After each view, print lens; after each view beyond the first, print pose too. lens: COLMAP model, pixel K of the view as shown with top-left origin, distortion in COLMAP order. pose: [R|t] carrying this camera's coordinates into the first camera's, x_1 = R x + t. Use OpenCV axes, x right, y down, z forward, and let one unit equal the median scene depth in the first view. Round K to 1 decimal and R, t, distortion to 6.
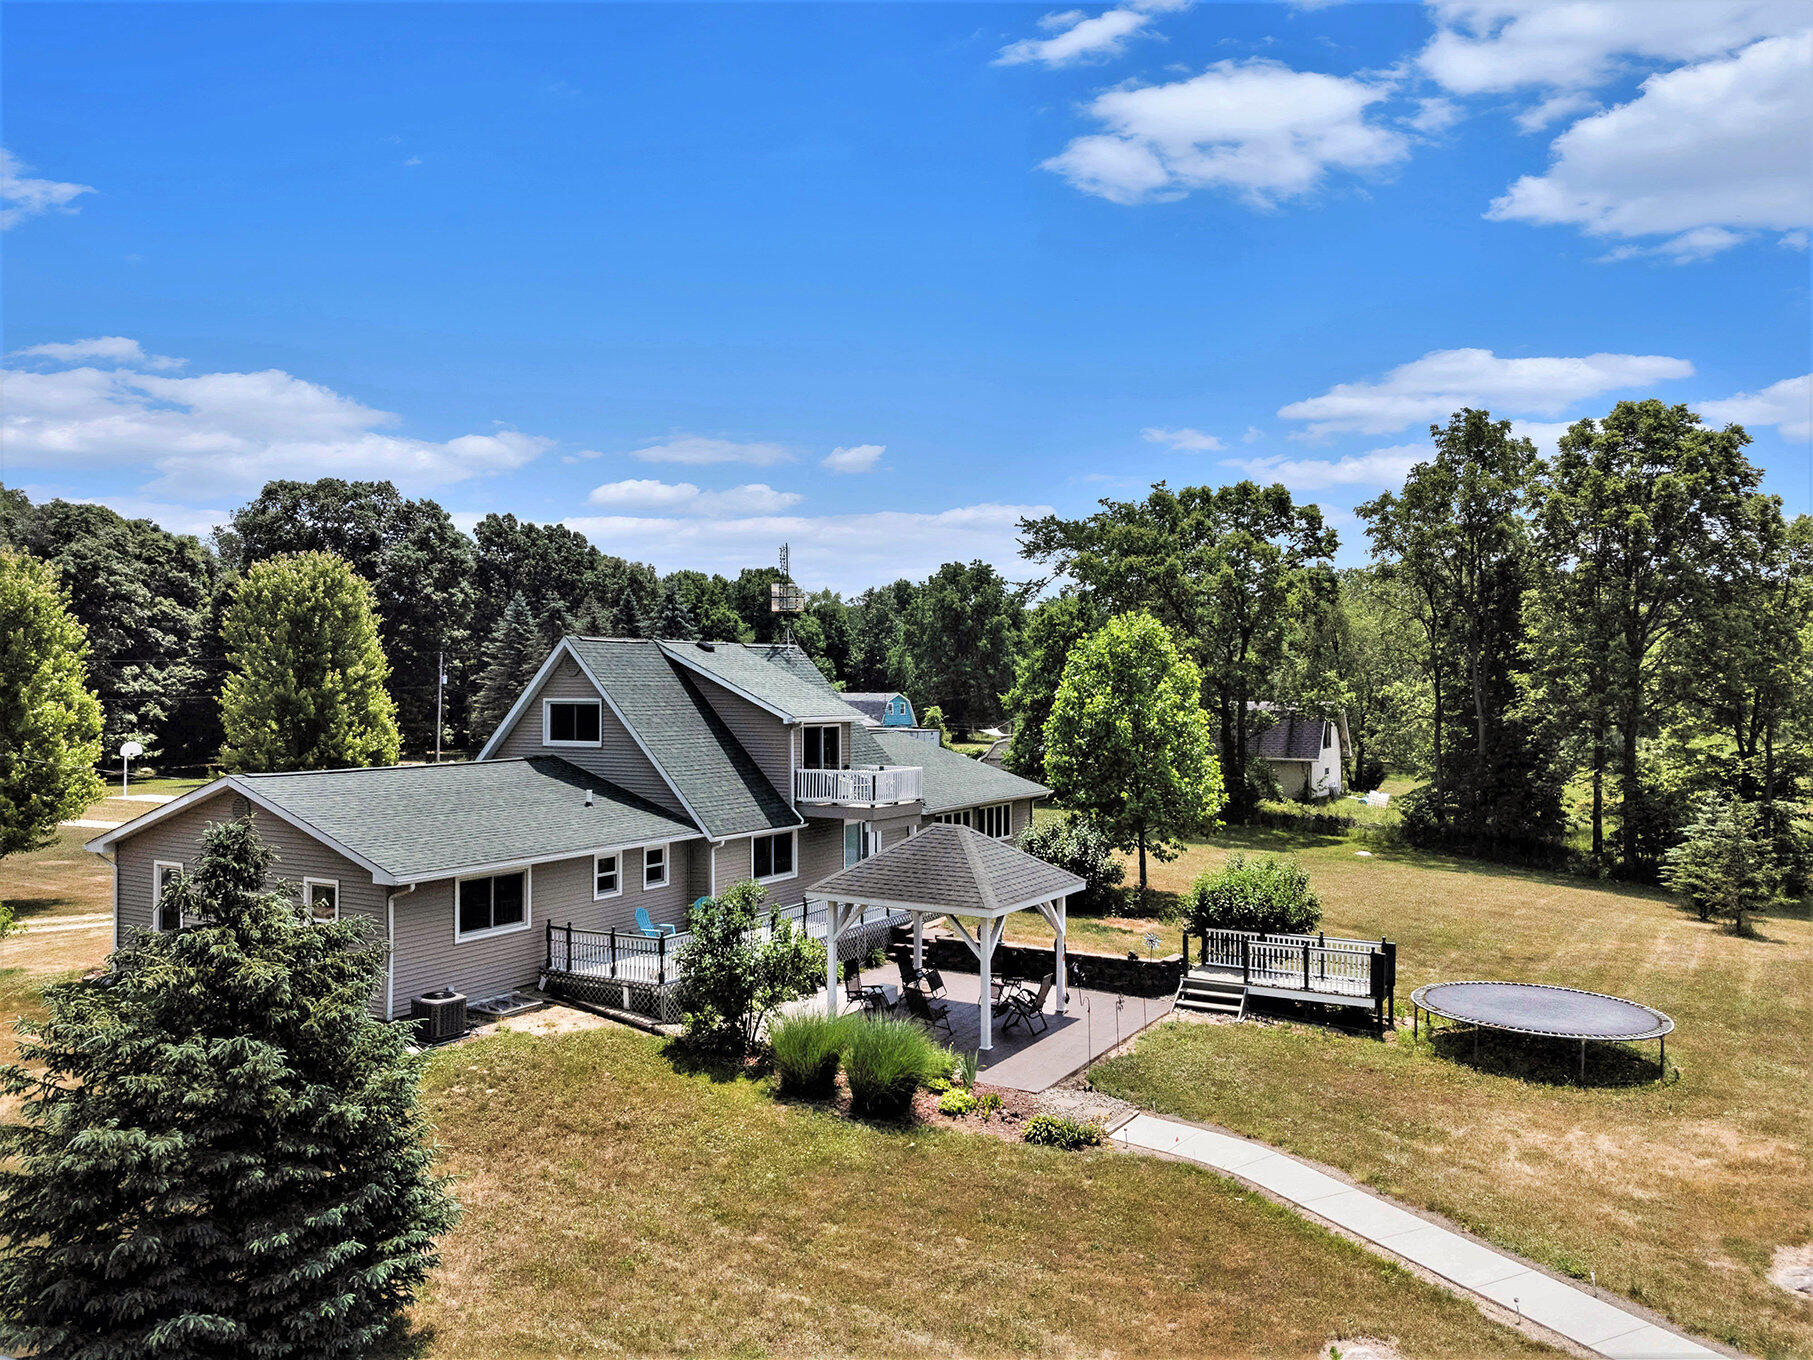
lens RADIAL K [[1355.3, 0, 901.7], [0, 1355.3, 688.0], [0, 0, 1]] dist [-0.003576, 0.029584]
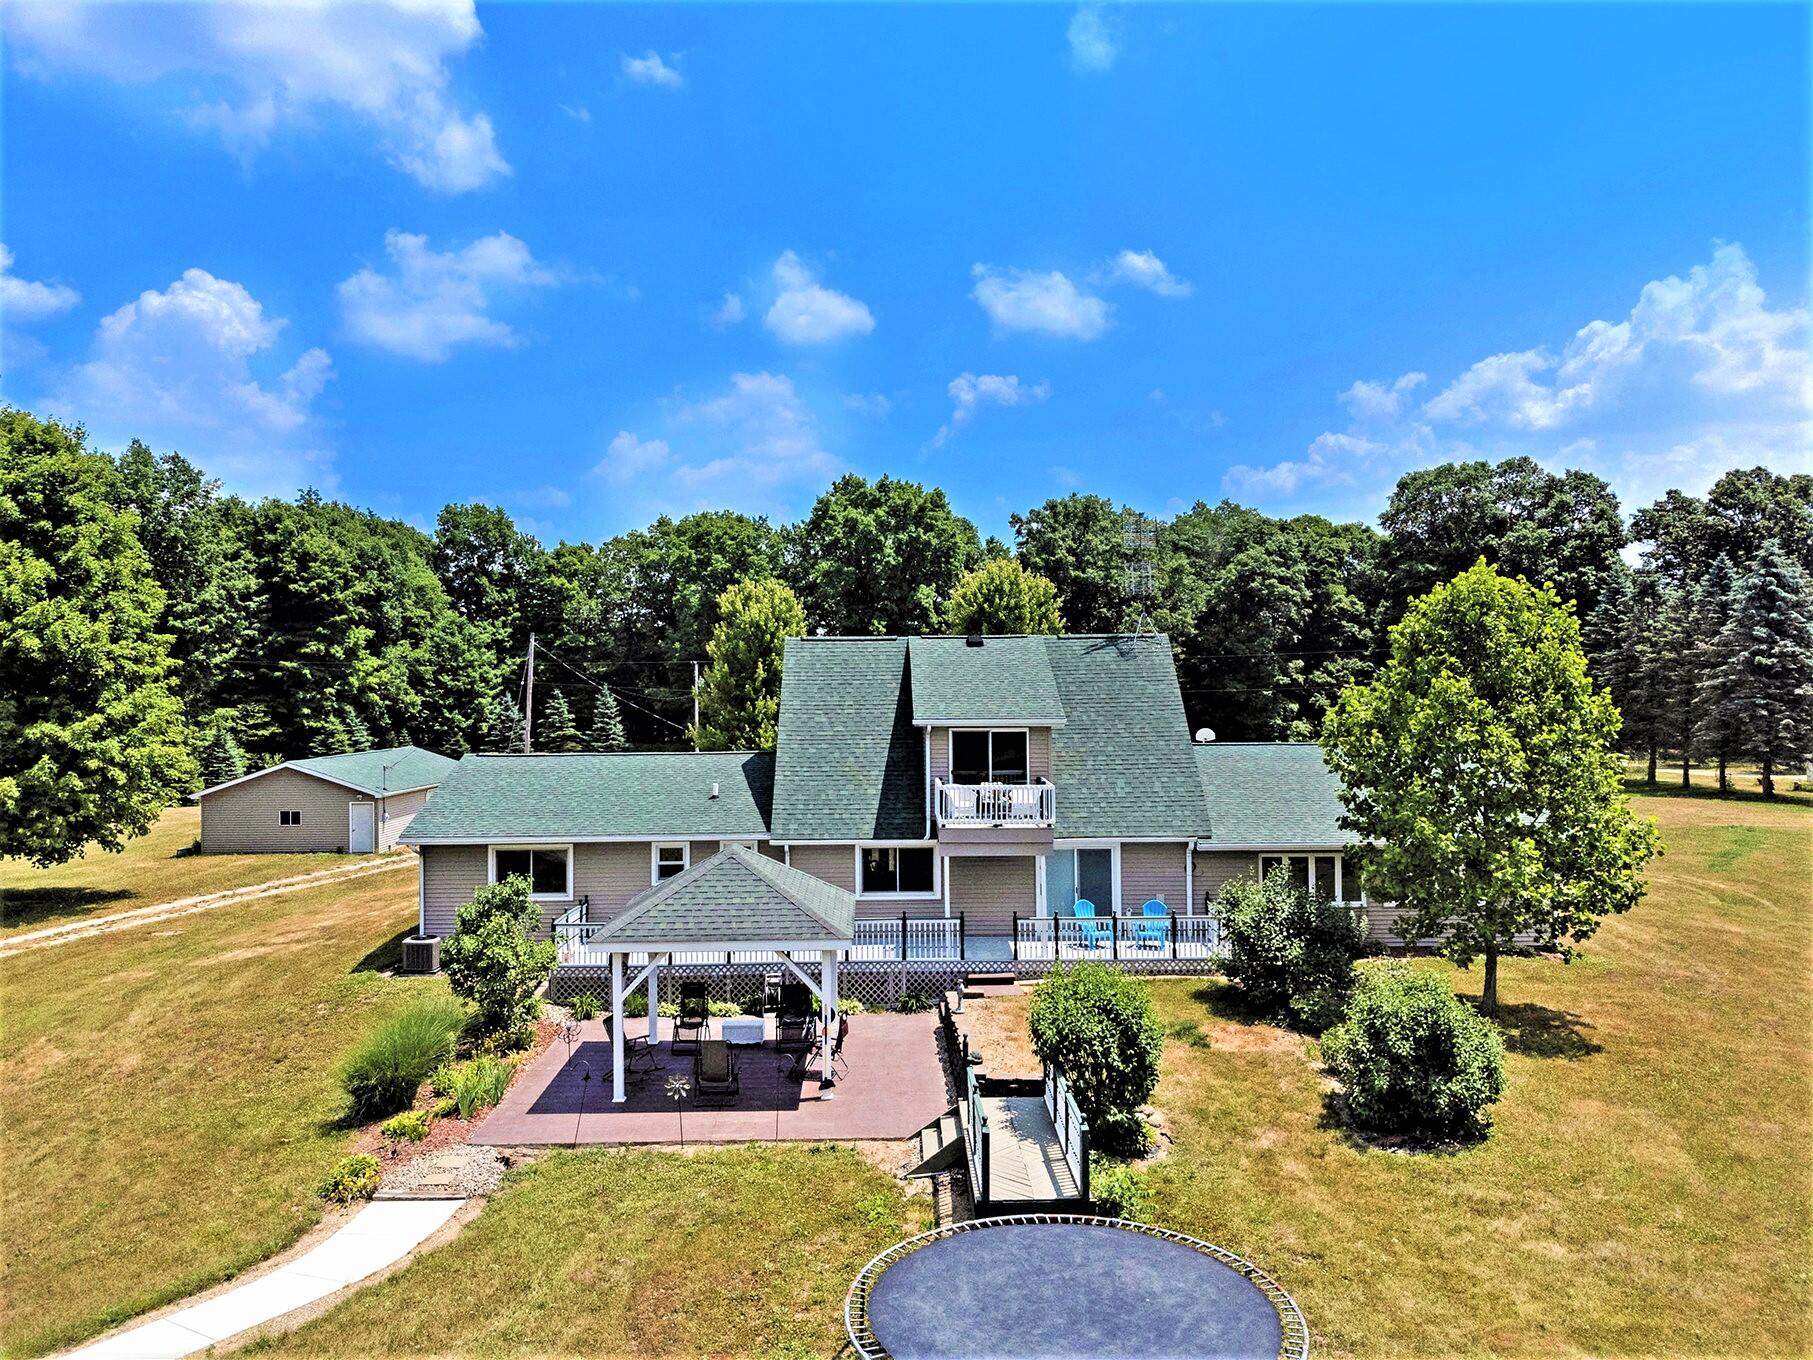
lens RADIAL K [[1355.3, 0, 901.7], [0, 1355.3, 688.0], [0, 0, 1]] dist [-0.003576, 0.029584]
pose [[0.519606, 0.004302, -0.854395, 0.771954], [0.002740, 0.999974, 0.006702, -0.005875], [0.854402, -0.005824, 0.519581, 0.598919]]
